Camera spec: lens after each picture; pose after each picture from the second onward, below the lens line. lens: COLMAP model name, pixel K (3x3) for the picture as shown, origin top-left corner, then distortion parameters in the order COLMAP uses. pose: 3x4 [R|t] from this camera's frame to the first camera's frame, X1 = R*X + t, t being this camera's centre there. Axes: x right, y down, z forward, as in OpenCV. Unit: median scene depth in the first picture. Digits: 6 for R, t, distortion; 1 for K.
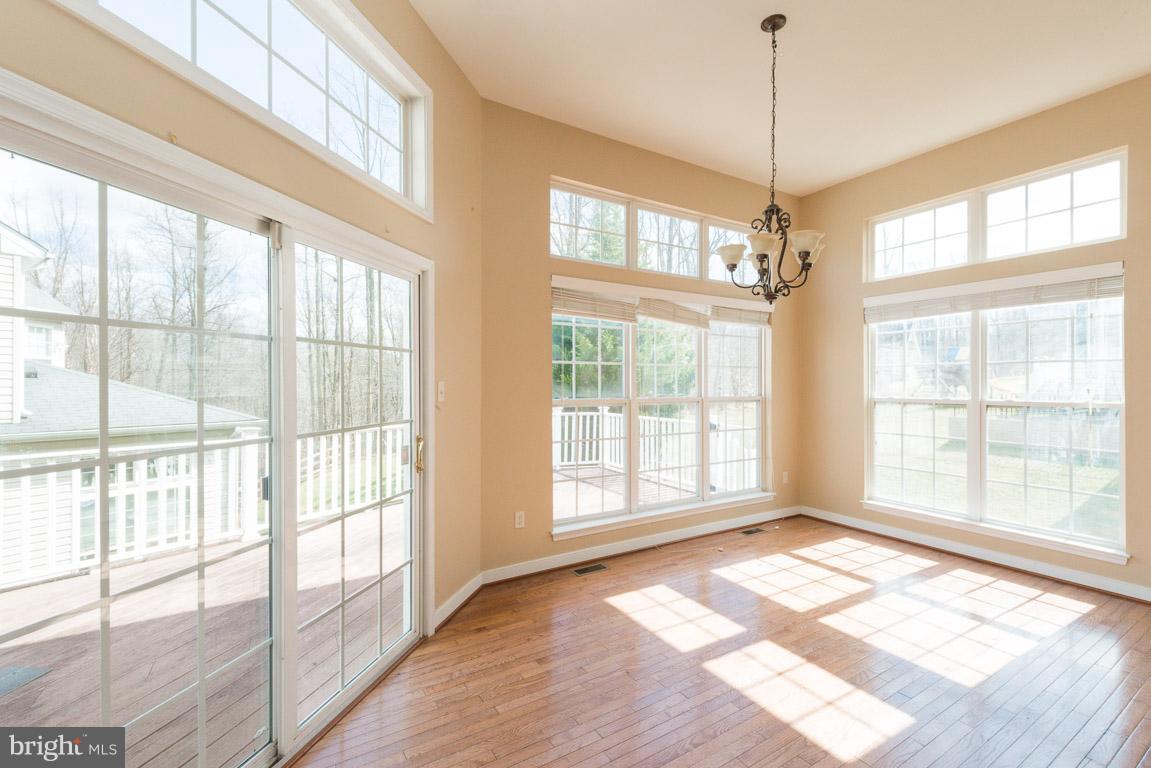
lens RADIAL K [[498.2, 0, 570.7], [0, 498.2, 383.6], [0, 0, 1]] dist [0.005343, -0.000038]
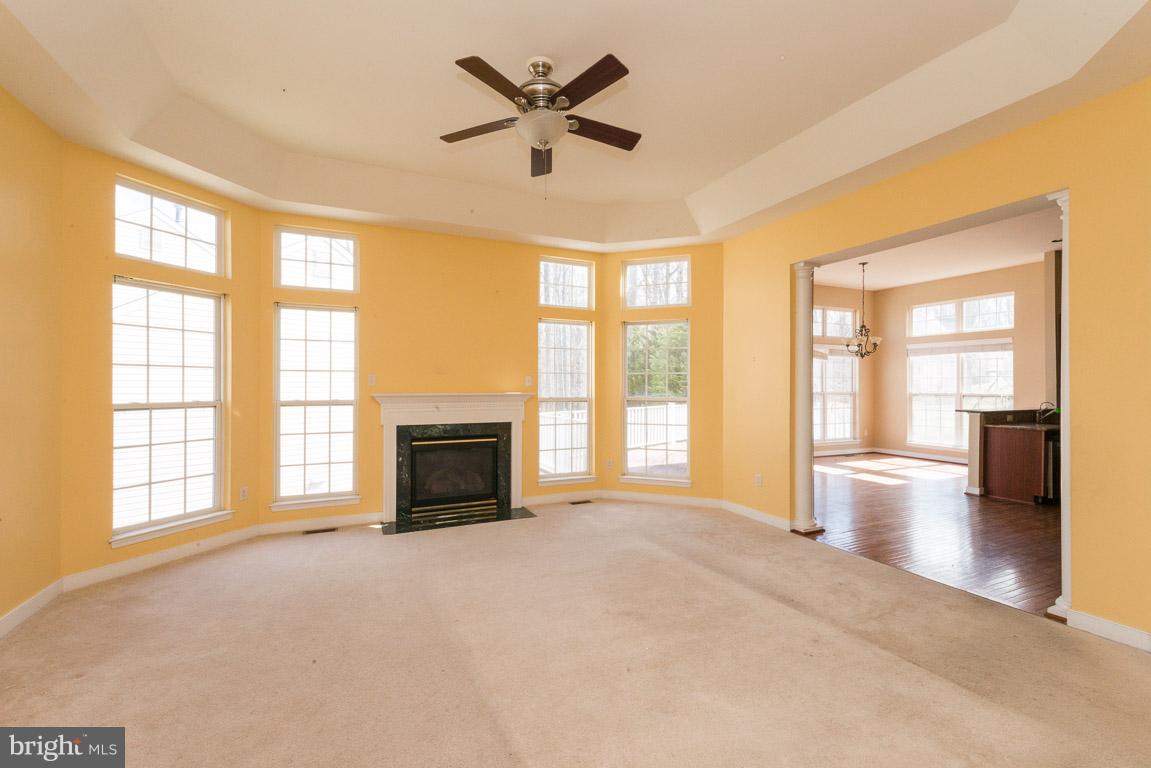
lens RADIAL K [[498.2, 0, 551.1], [0, 498.2, 381.0], [0, 0, 1]] dist [0.005343, -0.000038]
pose [[0.989523, 0.000103, -0.144377, -0.636489], [-0.001470, 0.999955, -0.009361, 0.001371], [0.144370, 0.009475, 0.989478, -1.399451]]
